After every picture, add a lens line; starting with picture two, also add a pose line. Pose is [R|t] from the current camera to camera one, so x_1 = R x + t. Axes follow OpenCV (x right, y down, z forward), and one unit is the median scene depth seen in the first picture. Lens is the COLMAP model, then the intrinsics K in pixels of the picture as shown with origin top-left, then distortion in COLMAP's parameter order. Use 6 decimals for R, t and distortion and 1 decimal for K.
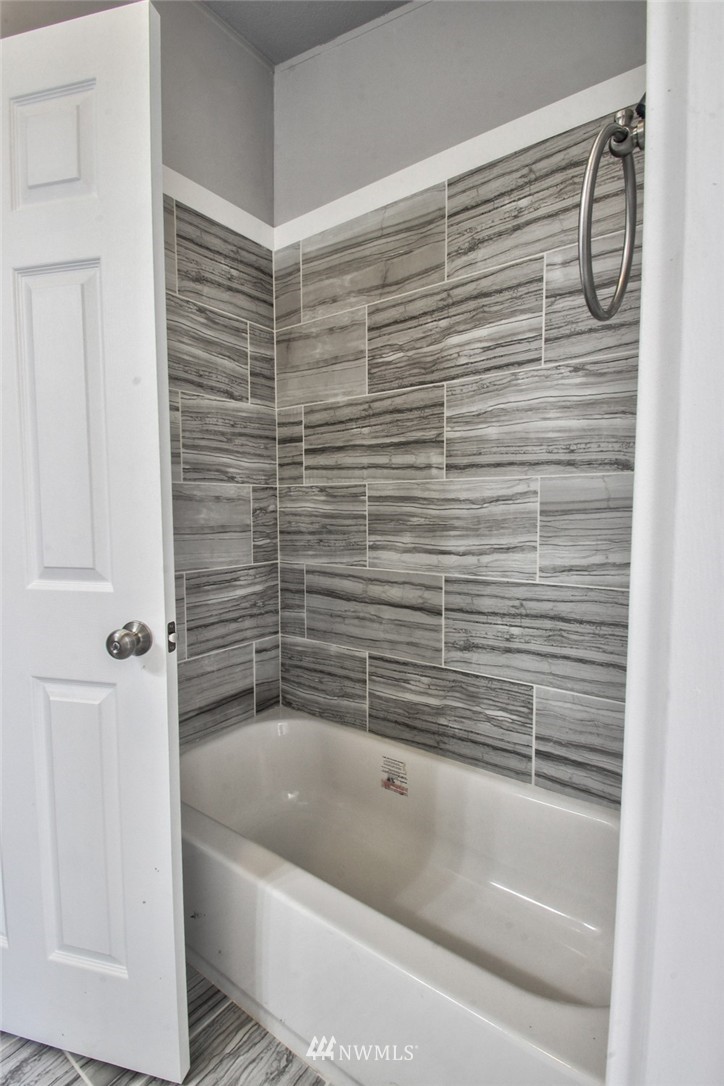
lens RADIAL K [[527.5, 0, 361.4], [0, 527.5, 543.5], [0, 0, 1]] dist [-0.001121, -0.000441]
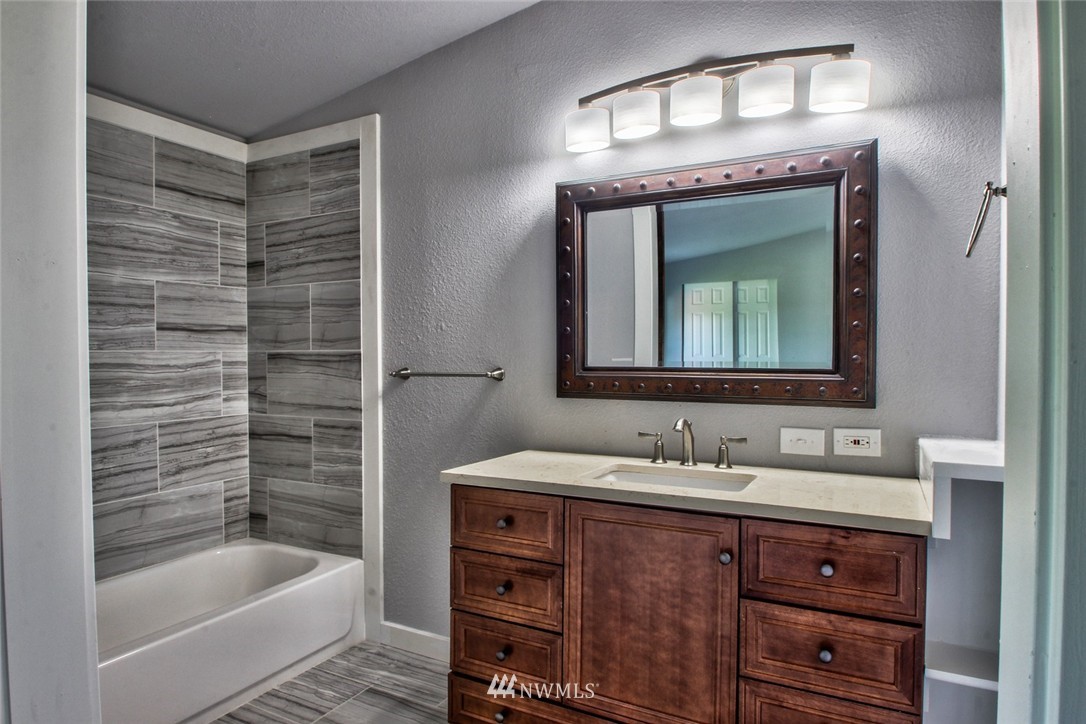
lens RADIAL K [[678.5, 0, 542.8], [0, 678.5, 360.6], [0, 0, 1]] dist [0.000144, 0.000016]
pose [[-0.139000, -0.013467, 0.990201, -1.720837], [0.070700, 0.997221, 0.023487, -0.069019], [-0.987765, 0.073272, -0.137662, 0.277615]]
